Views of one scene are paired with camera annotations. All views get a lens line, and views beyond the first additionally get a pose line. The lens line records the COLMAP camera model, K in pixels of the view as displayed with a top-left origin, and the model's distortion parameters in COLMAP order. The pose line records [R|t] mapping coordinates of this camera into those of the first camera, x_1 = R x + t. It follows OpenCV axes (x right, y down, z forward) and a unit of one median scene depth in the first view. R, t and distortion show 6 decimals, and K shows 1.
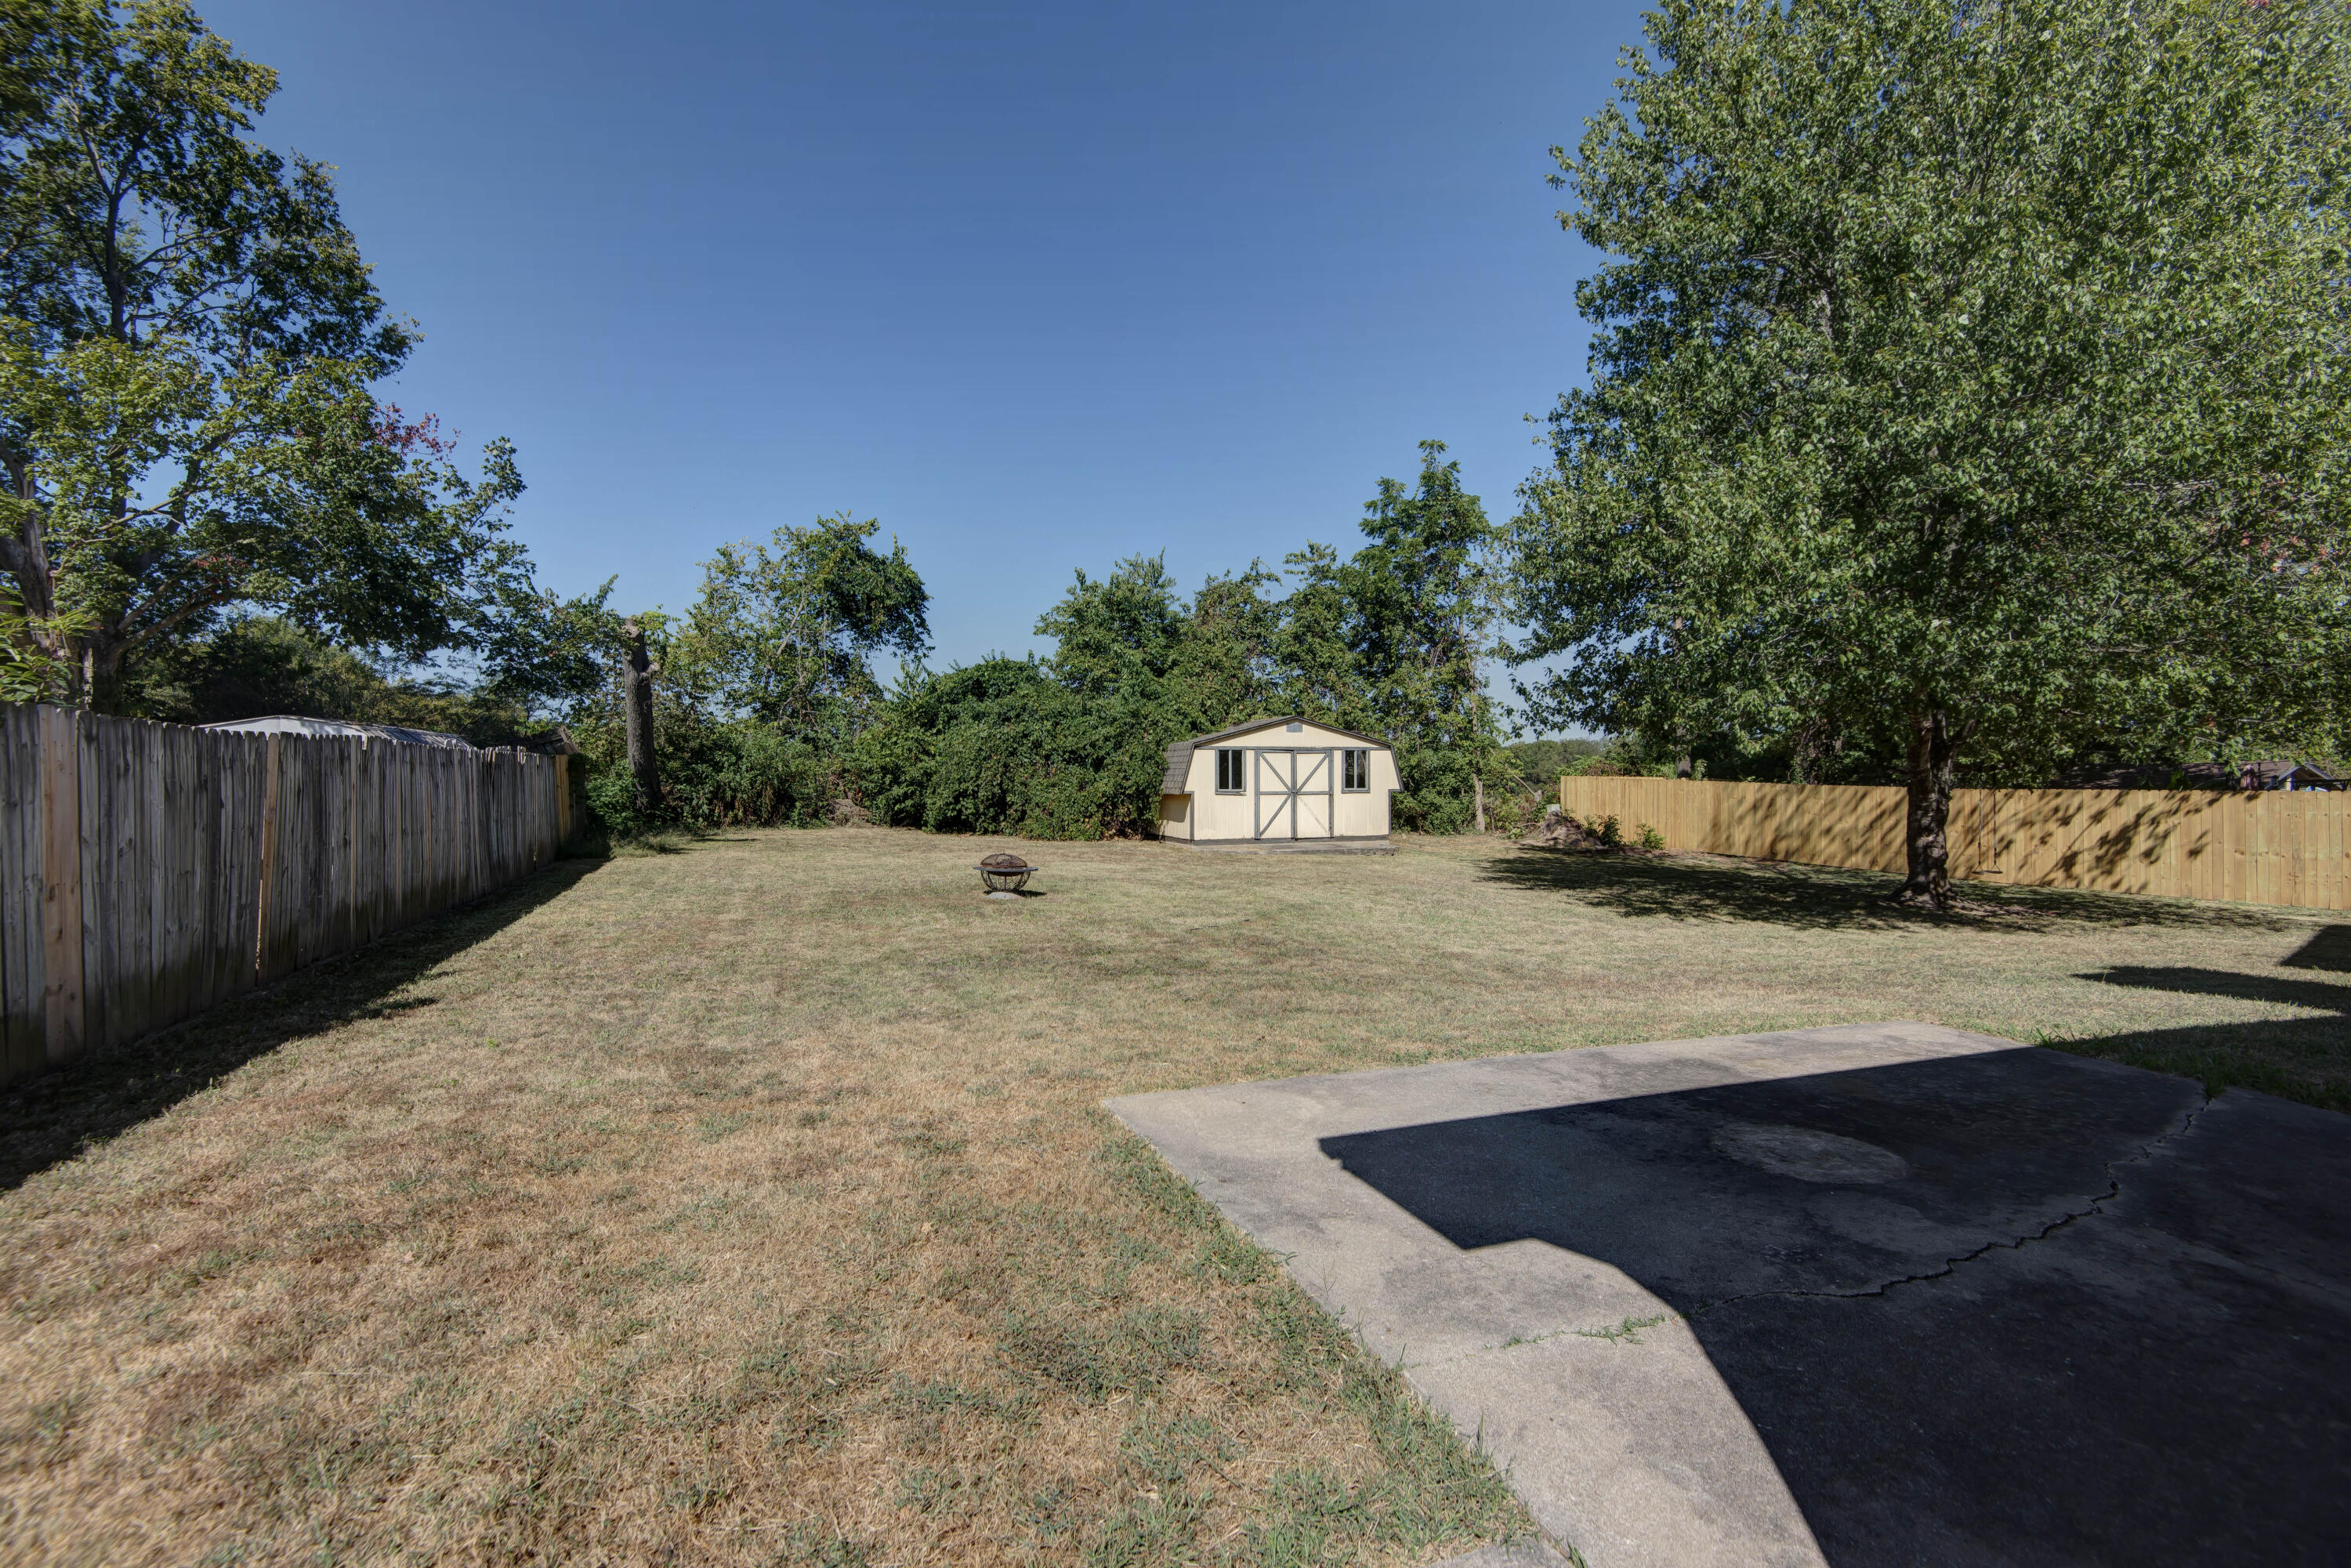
lens RADIAL K [[1102.1, 0, 1187.4], [0, 1102.1, 795.1], [0, 0, 1]] dist [0.016050, -0.005533]
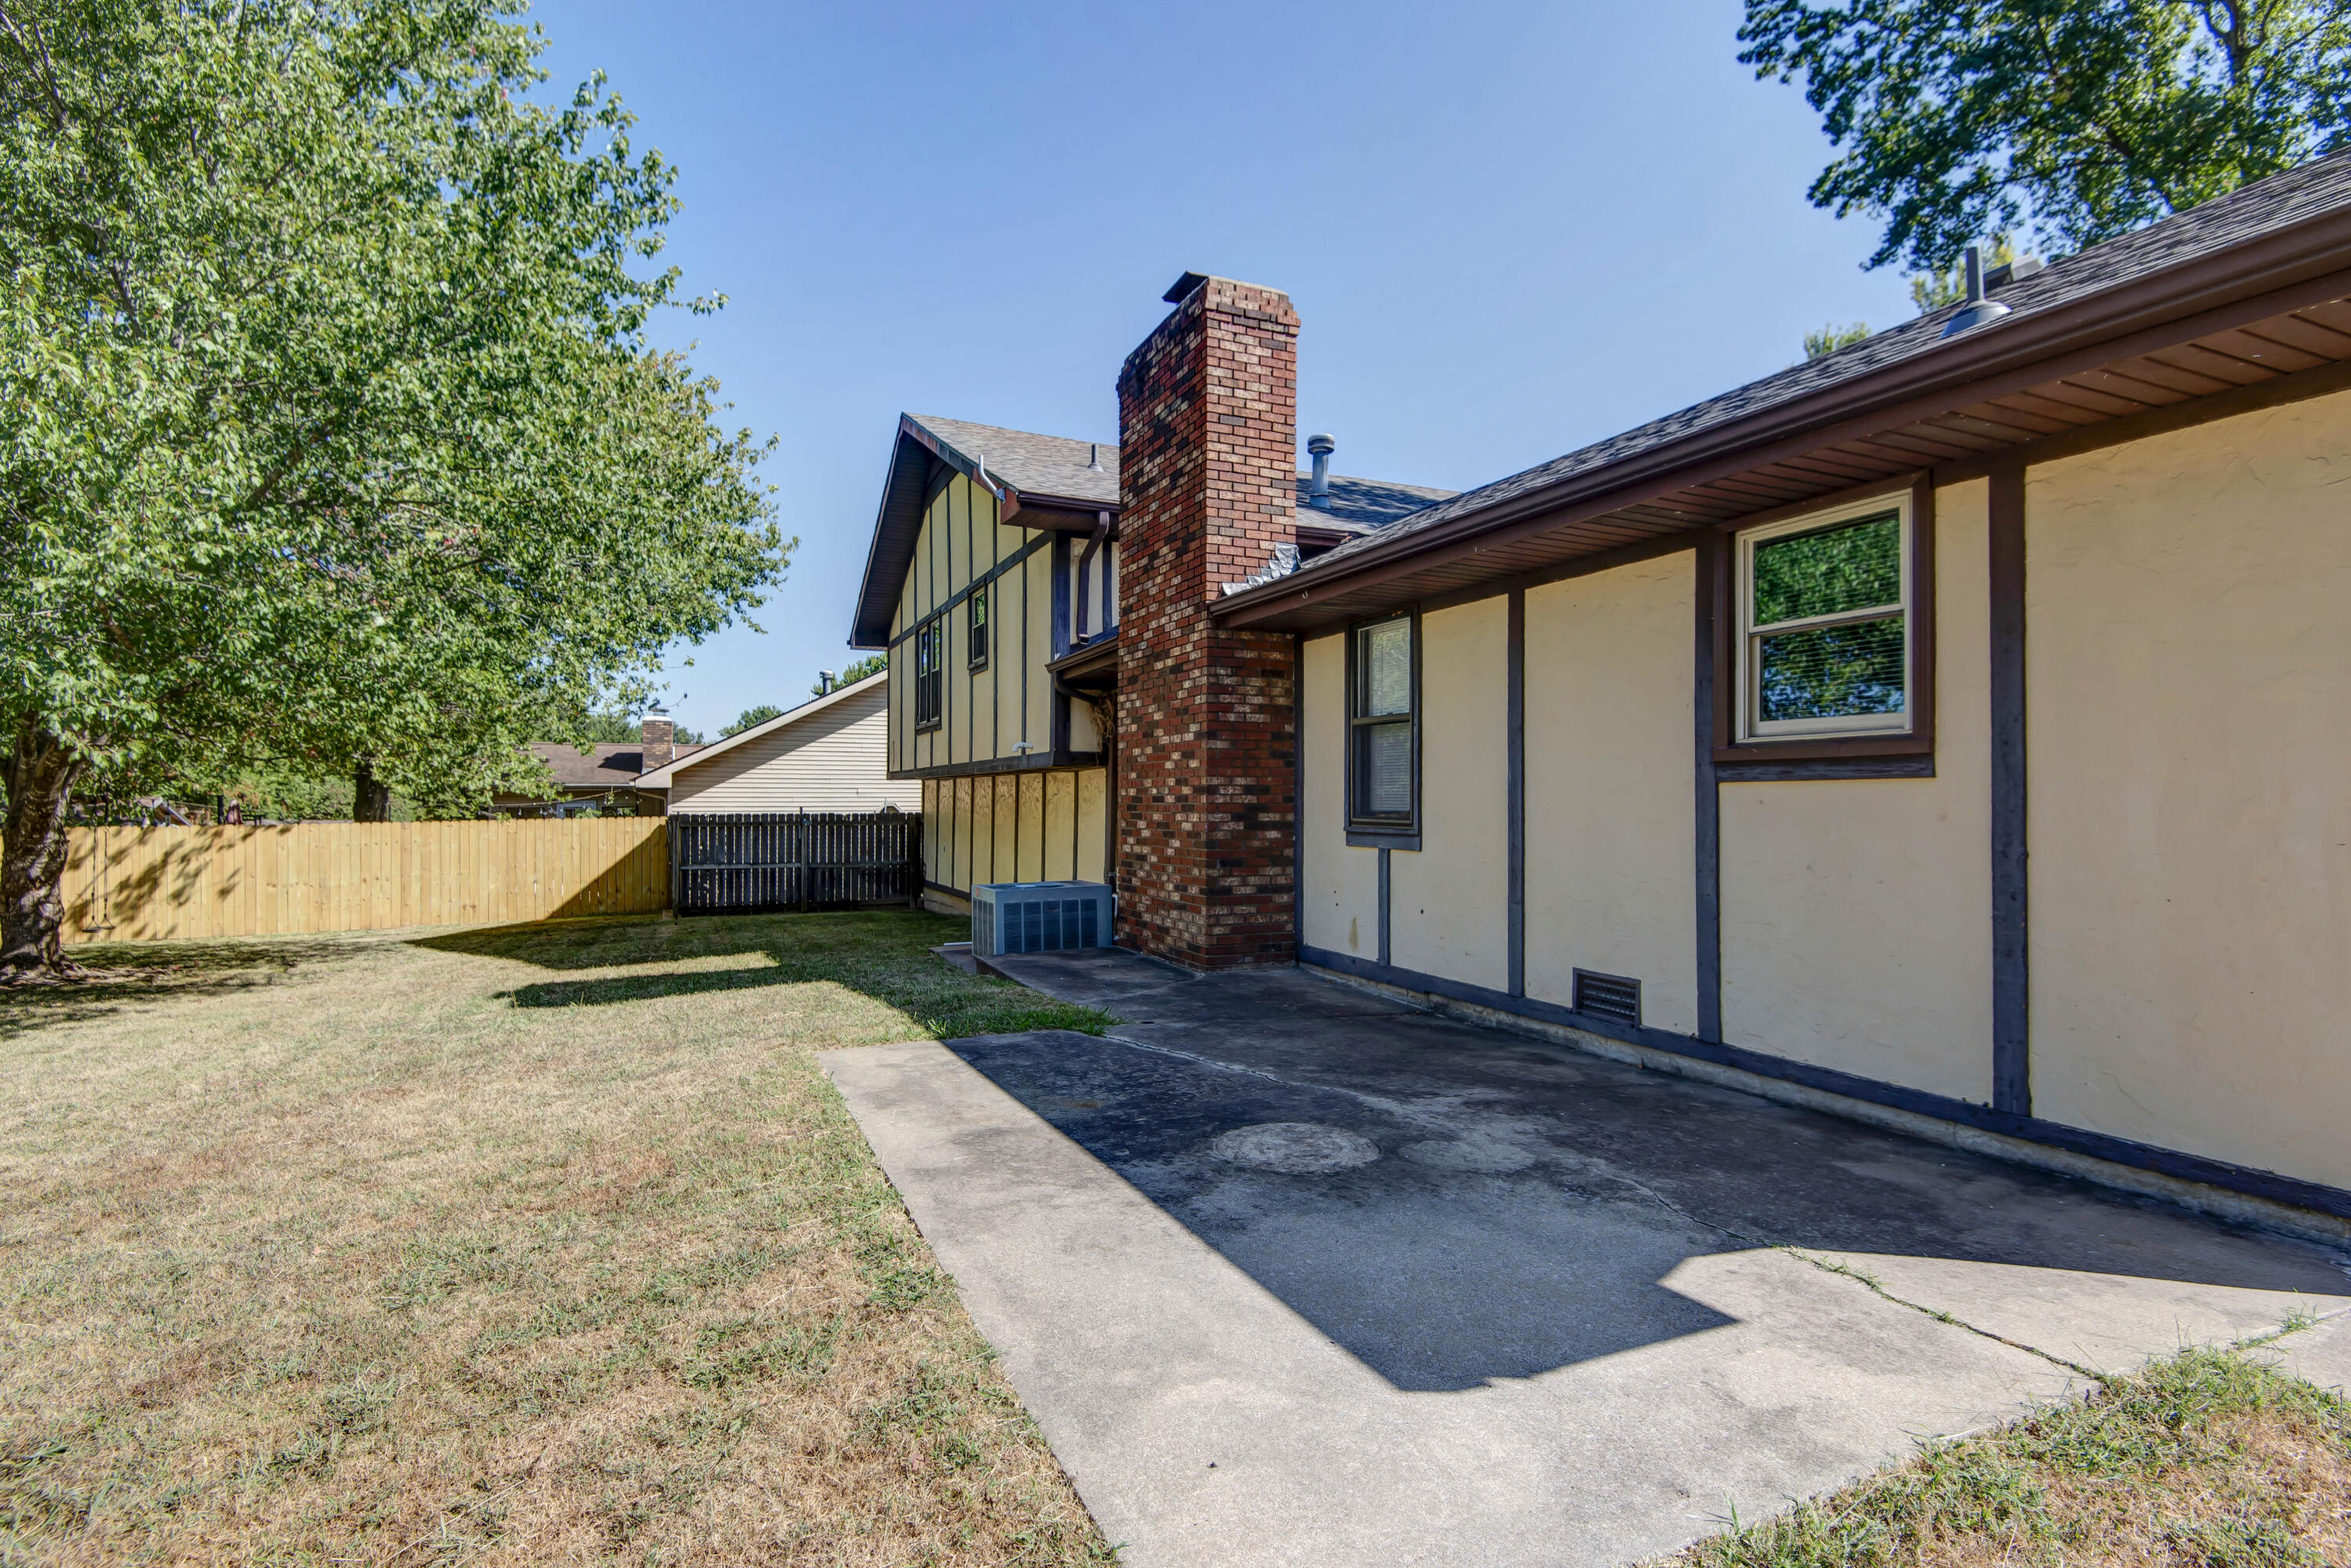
lens RADIAL K [[1102.1, 0, 1109.9], [0, 1102.1, 788.0], [0, 0, 1]] dist [0.016050, -0.005533]
pose [[-0.033389, 0.020769, 0.999227, -0.080338], [0.023598, 0.999522, -0.019987, 0.000387], [-0.999164, 0.022912, -0.033863, 0.201394]]
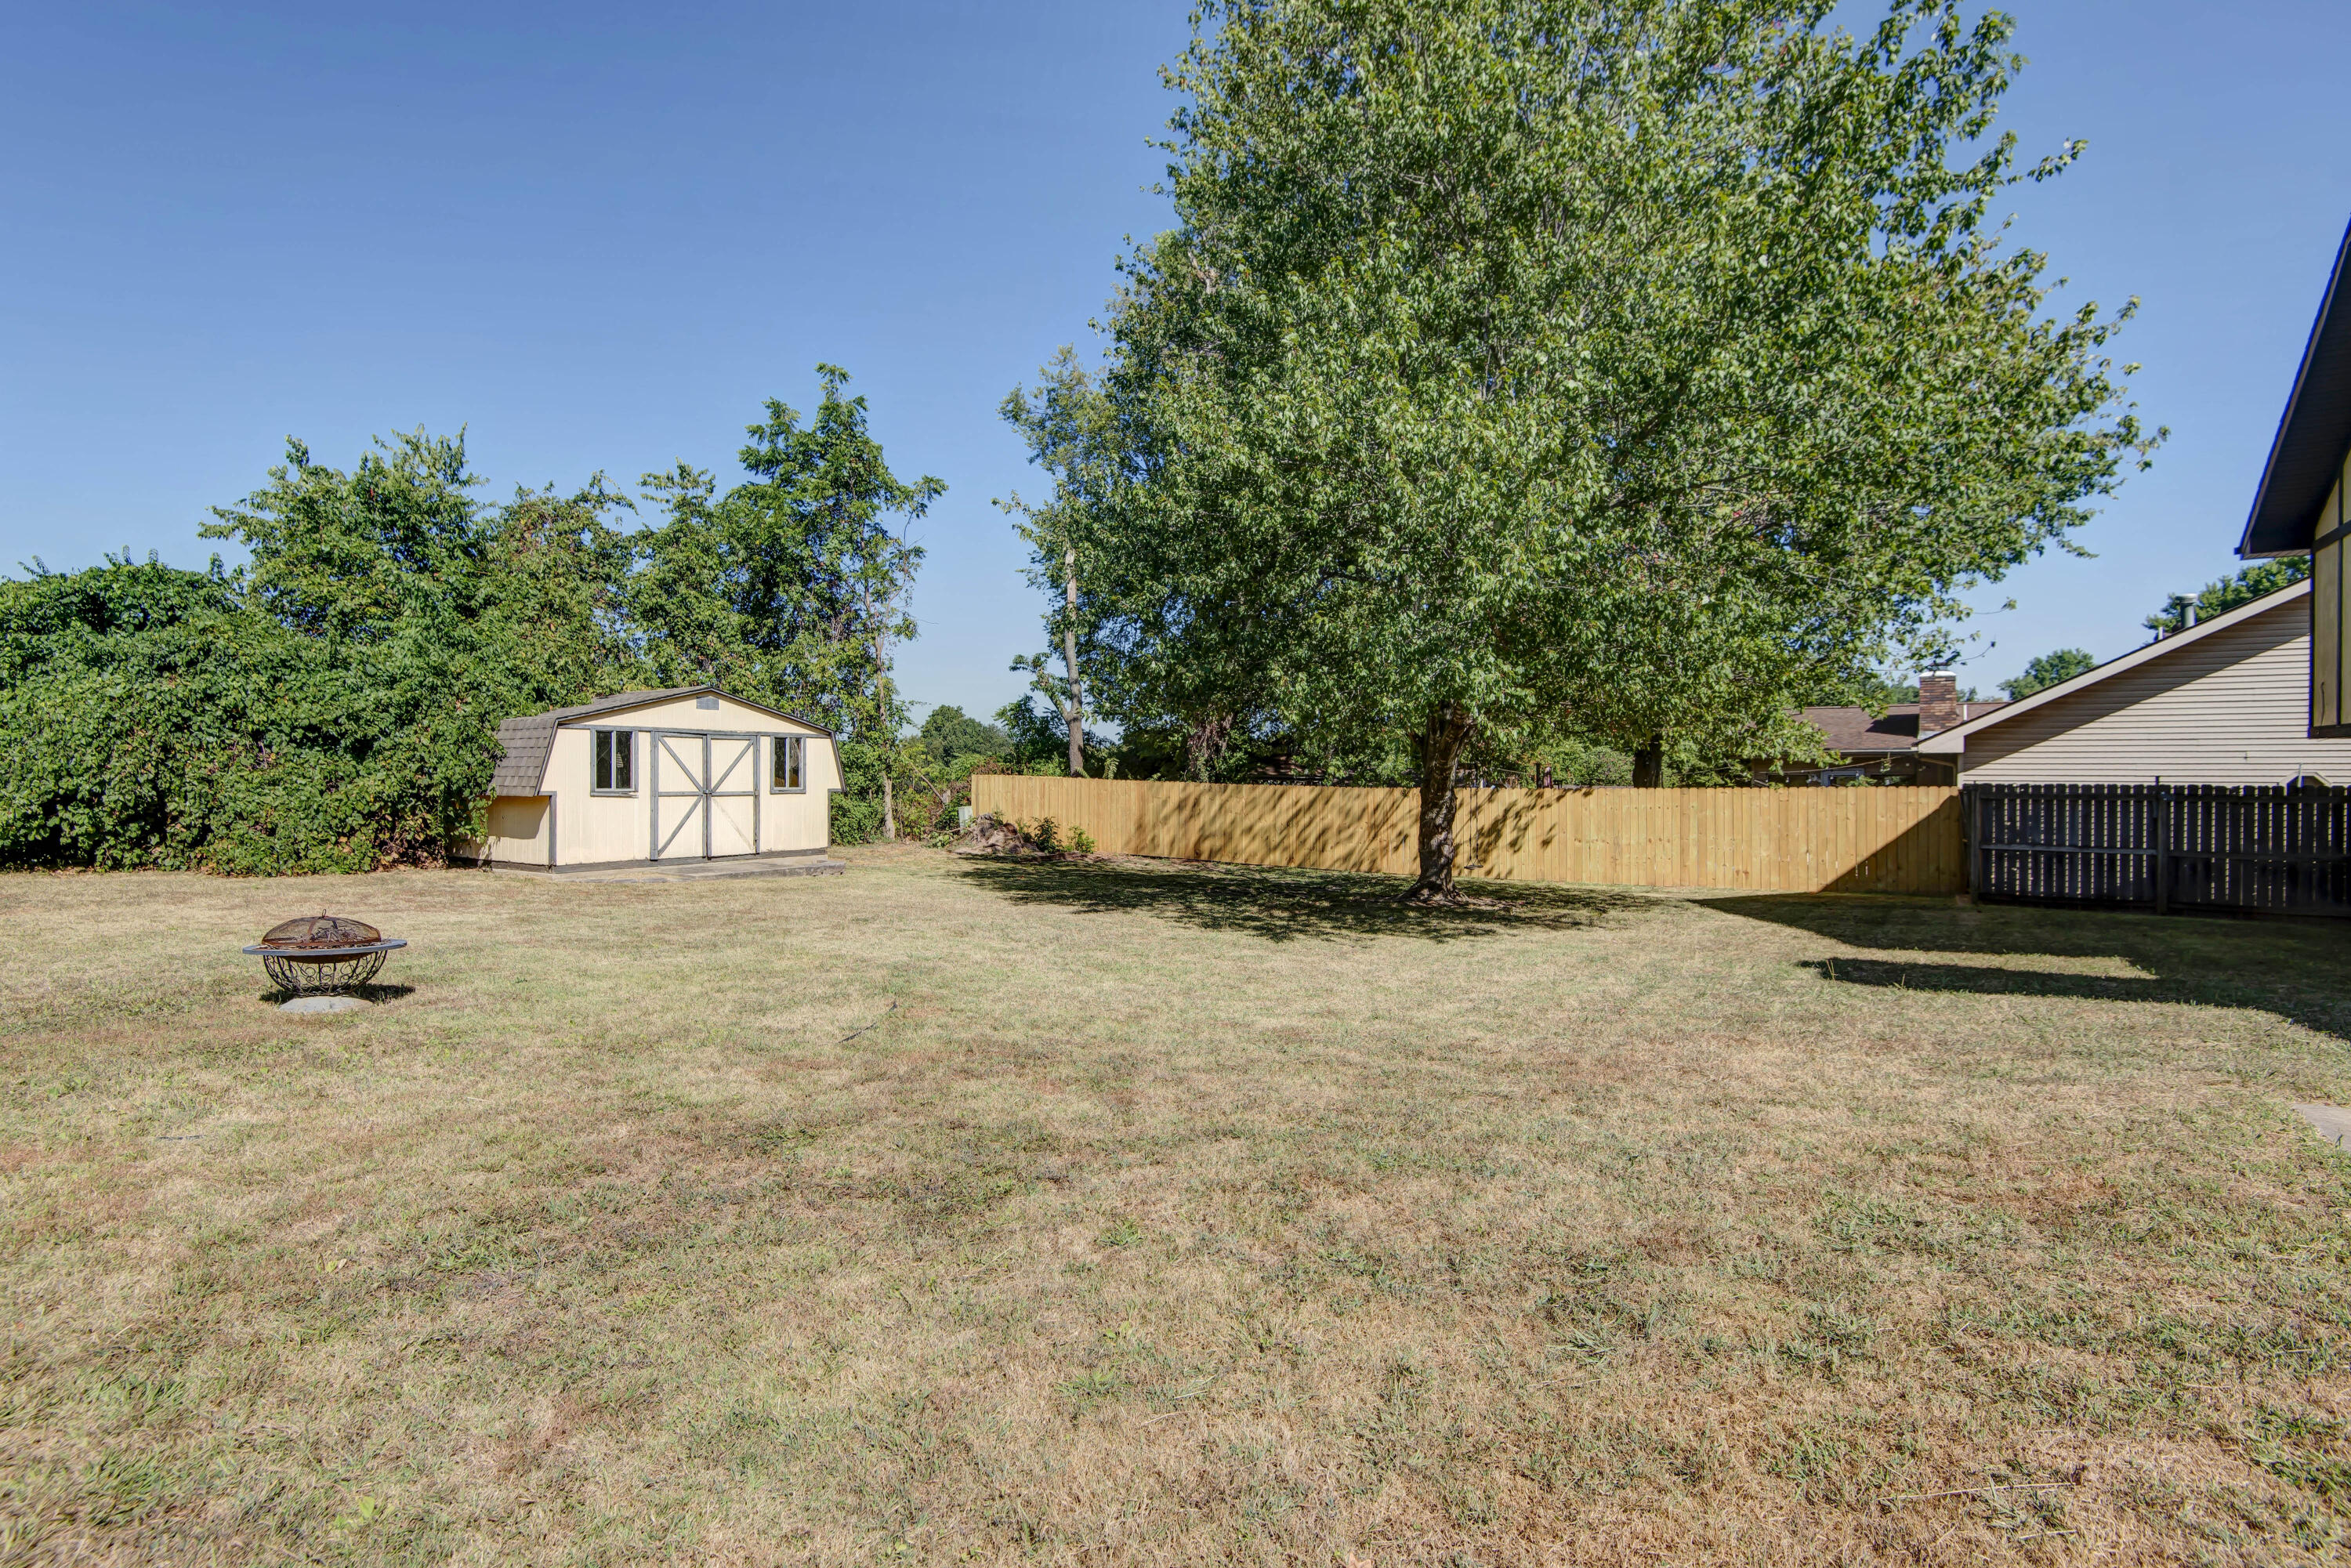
lens RADIAL K [[1129.2, 0, 1169.3], [0, 1129.2, 782.0], [0, 0, 1]] dist [0.017258, -0.008880]
pose [[0.805366, 0.002641, 0.592772, -0.096130], [0.005310, 0.999918, -0.011669, 0.000558], [-0.592755, 0.012546, 0.805285, 0.218471]]
